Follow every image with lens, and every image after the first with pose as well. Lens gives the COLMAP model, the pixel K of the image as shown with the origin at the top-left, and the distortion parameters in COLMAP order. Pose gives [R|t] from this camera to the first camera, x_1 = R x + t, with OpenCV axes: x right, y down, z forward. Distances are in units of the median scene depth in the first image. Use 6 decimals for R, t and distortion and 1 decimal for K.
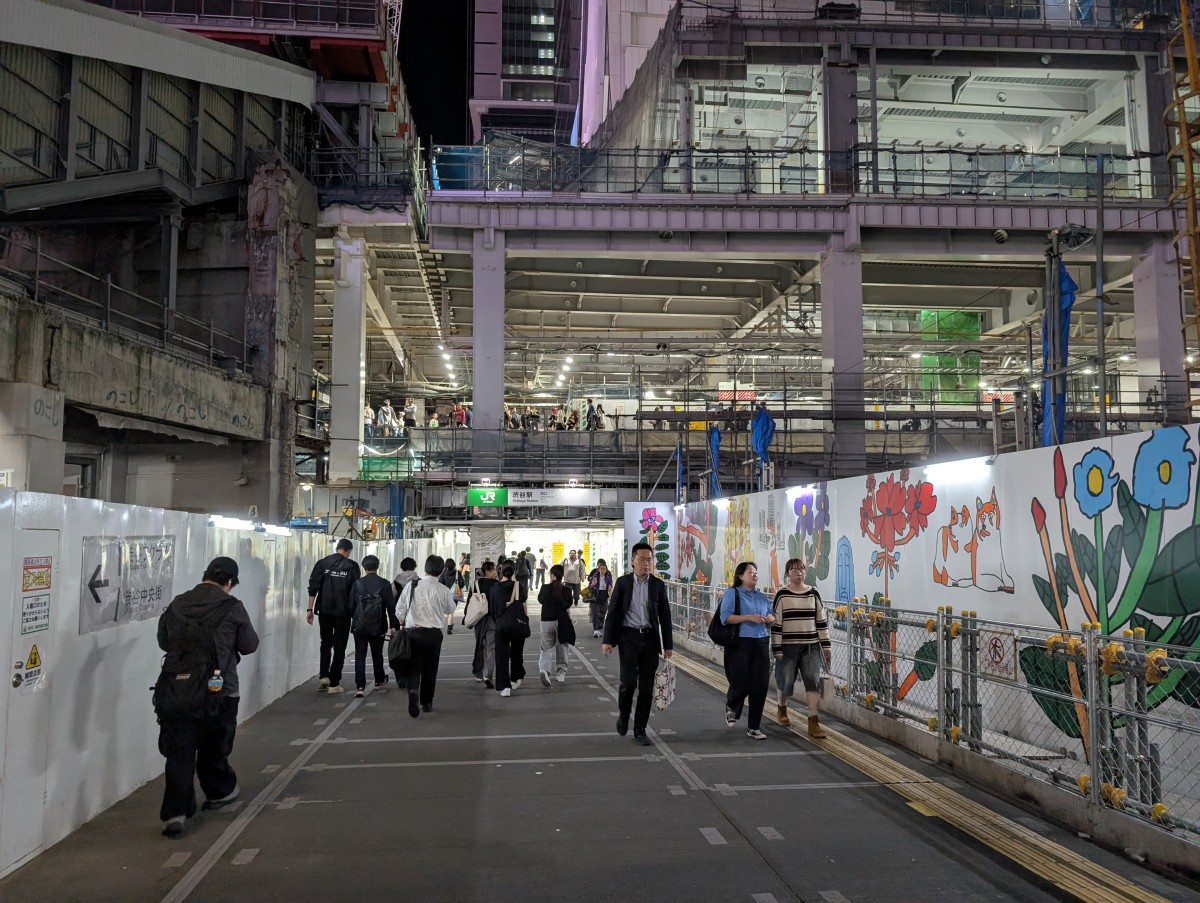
lens RADIAL K [[919.7, 0, 600.0], [0, 919.7, 451.5], [0, 0, 1]] dist [0.036862, -0.003474]
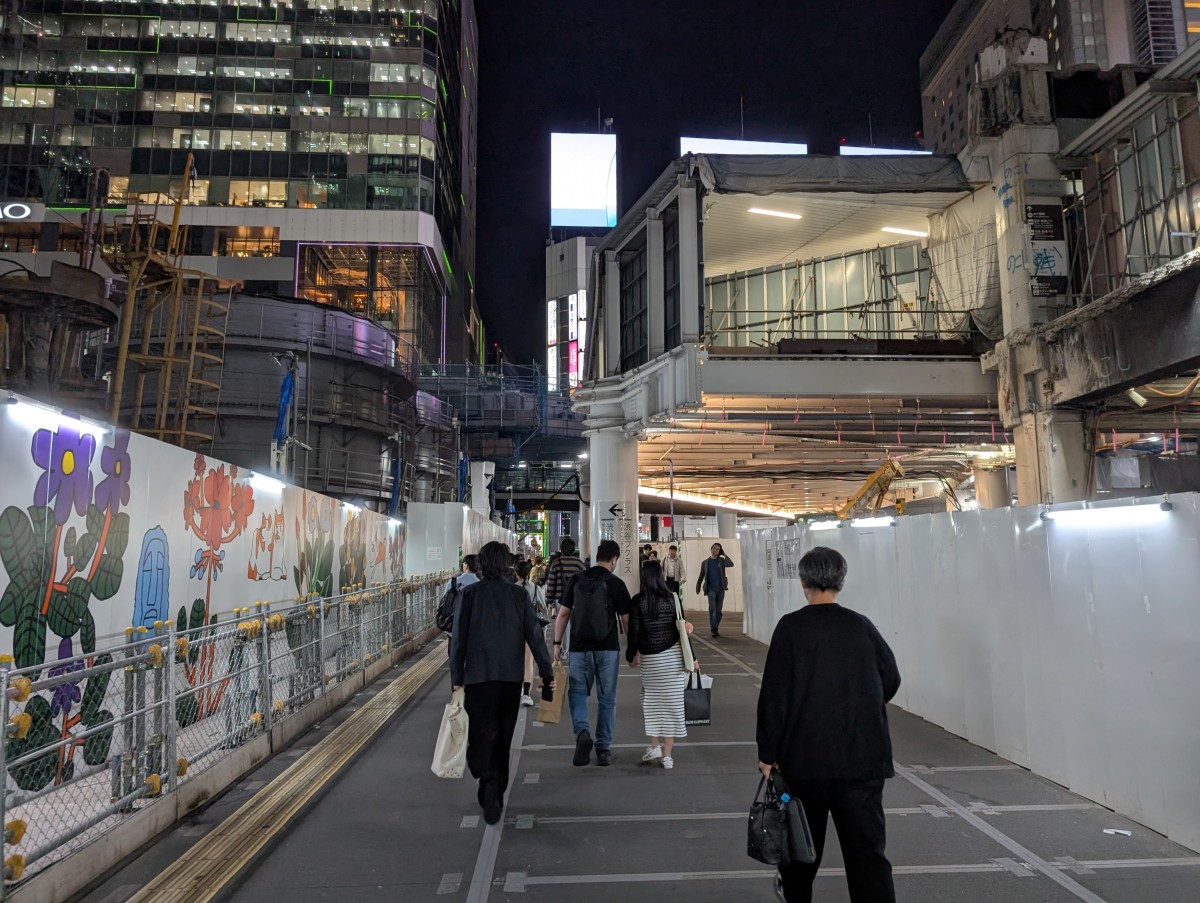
lens RADIAL K [[919.7, 0, 600.0], [0, 919.7, 451.5], [0, 0, 1]] dist [0.036862, -0.003474]
pose [[-0.997120, 0.022126, 0.072544, -0.118859], [0.005694, 0.975641, -0.219300, 0.210082], [-0.075629, -0.218256, -0.972957, 1.828864]]
